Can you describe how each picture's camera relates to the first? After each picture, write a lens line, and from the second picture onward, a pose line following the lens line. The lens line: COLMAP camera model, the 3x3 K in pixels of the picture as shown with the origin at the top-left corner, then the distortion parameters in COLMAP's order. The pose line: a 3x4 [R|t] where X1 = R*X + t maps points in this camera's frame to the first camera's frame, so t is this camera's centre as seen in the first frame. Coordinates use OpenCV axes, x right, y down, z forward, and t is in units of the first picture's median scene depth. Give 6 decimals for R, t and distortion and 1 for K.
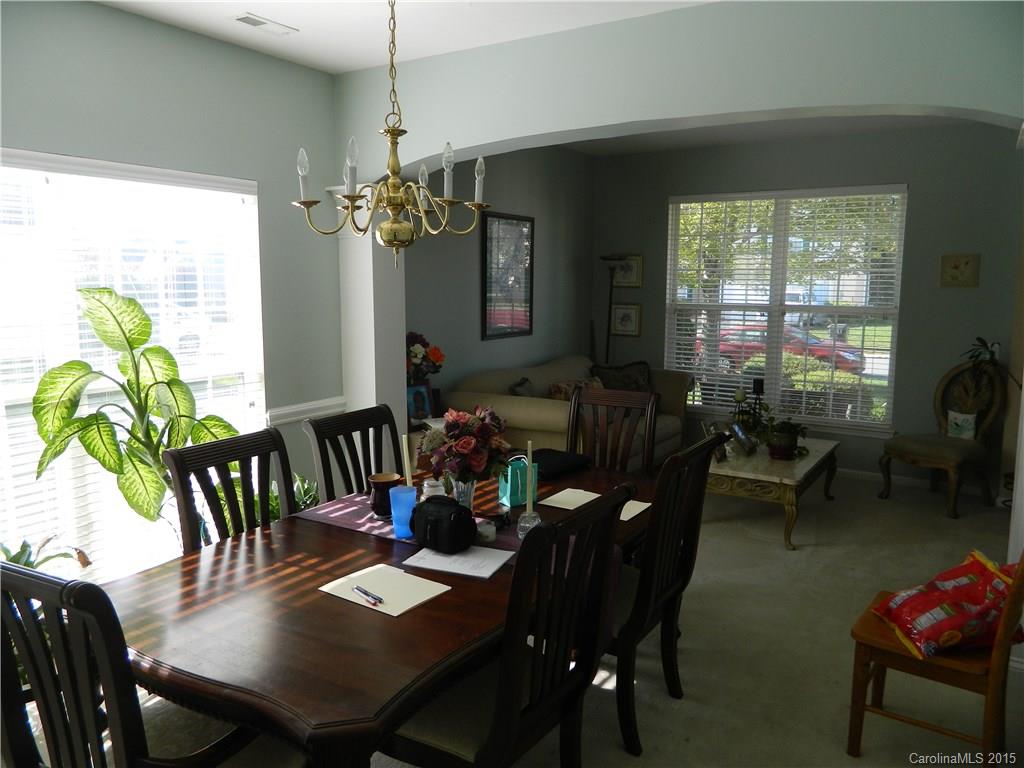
lens RADIAL K [[759.8, 0, 513.2], [0, 759.8, 384.4], [0, 0, 1]] dist [0.007673, -0.004330]
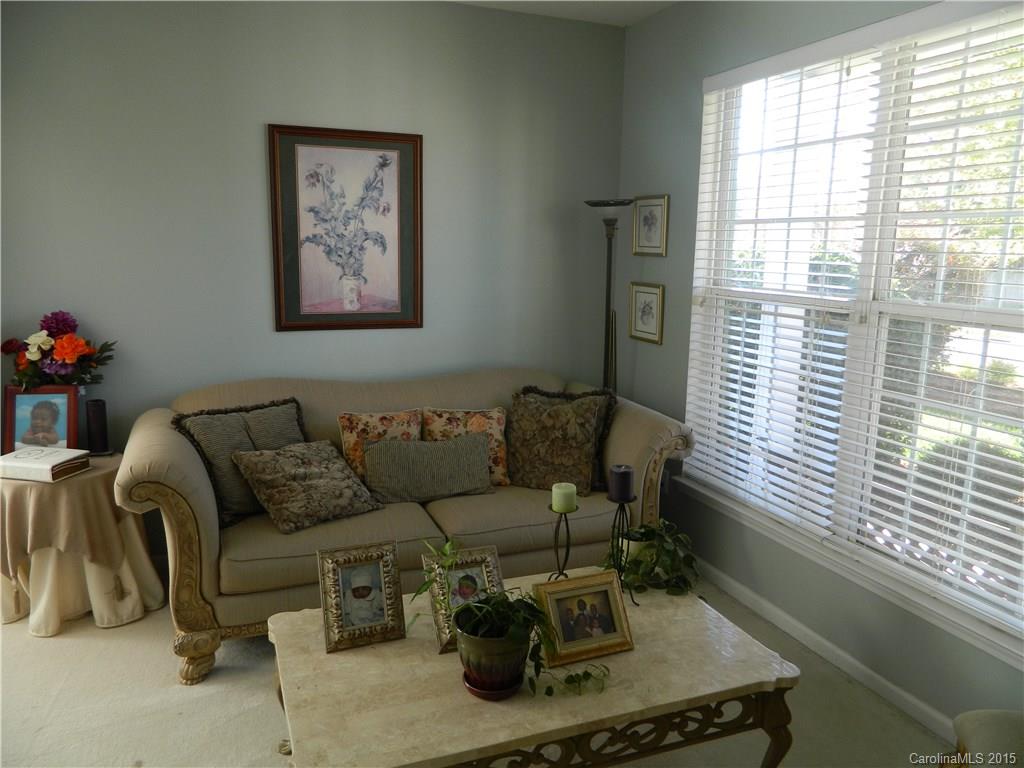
lens RADIAL K [[759.8, 0, 511.0], [0, 759.8, 383.6], [0, 0, 1]] dist [0.007673, -0.004330]
pose [[0.813699, 0.105132, -0.571700, 0.399520], [-0.091691, 0.994410, 0.052363, -0.053507], [0.574009, 0.009812, 0.818790, 0.483152]]
